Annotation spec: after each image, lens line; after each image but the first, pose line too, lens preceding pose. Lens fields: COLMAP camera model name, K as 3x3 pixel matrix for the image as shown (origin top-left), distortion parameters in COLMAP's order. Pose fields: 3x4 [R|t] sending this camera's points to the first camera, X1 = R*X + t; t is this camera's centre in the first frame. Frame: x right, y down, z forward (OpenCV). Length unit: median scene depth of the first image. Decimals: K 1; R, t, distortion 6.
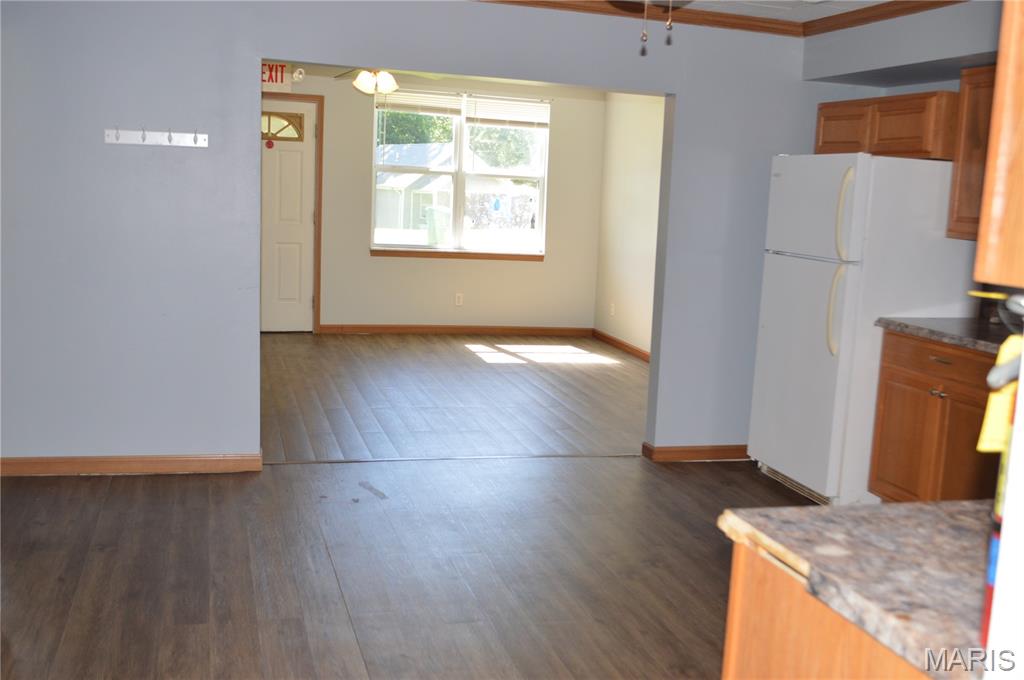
lens RADIAL K [[1023.0, 0, 529.0], [0, 1023.0, 346.1], [0, 0, 1]] dist [-0.064408, 0.008336]
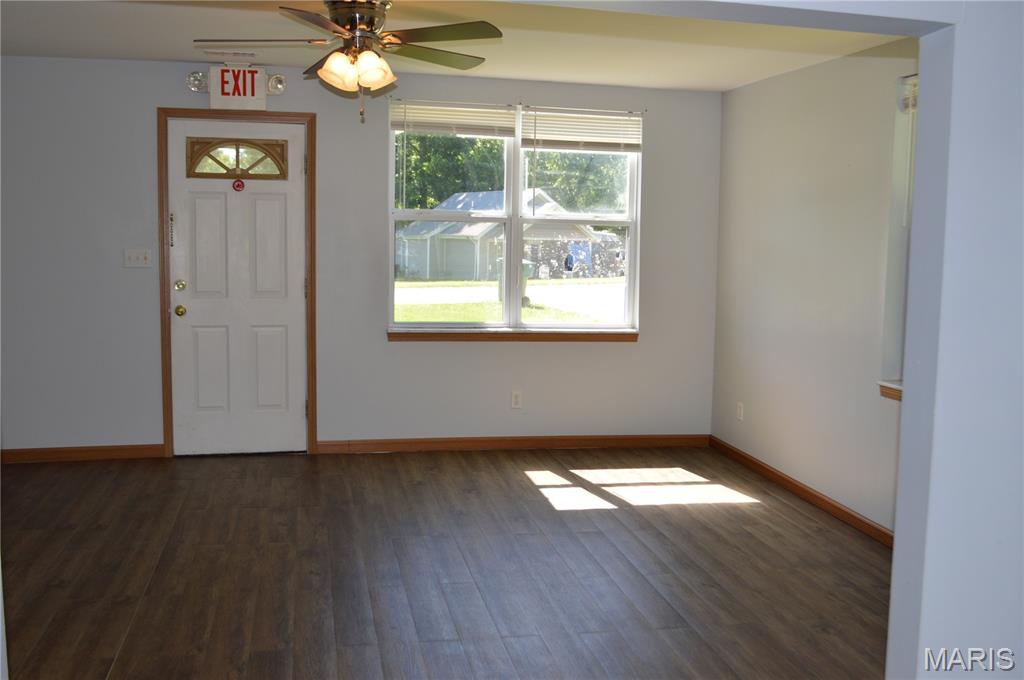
lens RADIAL K [[1023.0, 0, 529.0], [0, 1023.0, 346.1], [0, 0, 1]] dist [-0.064408, 0.008336]
pose [[0.996564, -0.019313, -0.080547, -0.003637], [0.015707, 0.998856, -0.045174, -0.053081], [0.081327, 0.043754, 0.995727, 0.321704]]
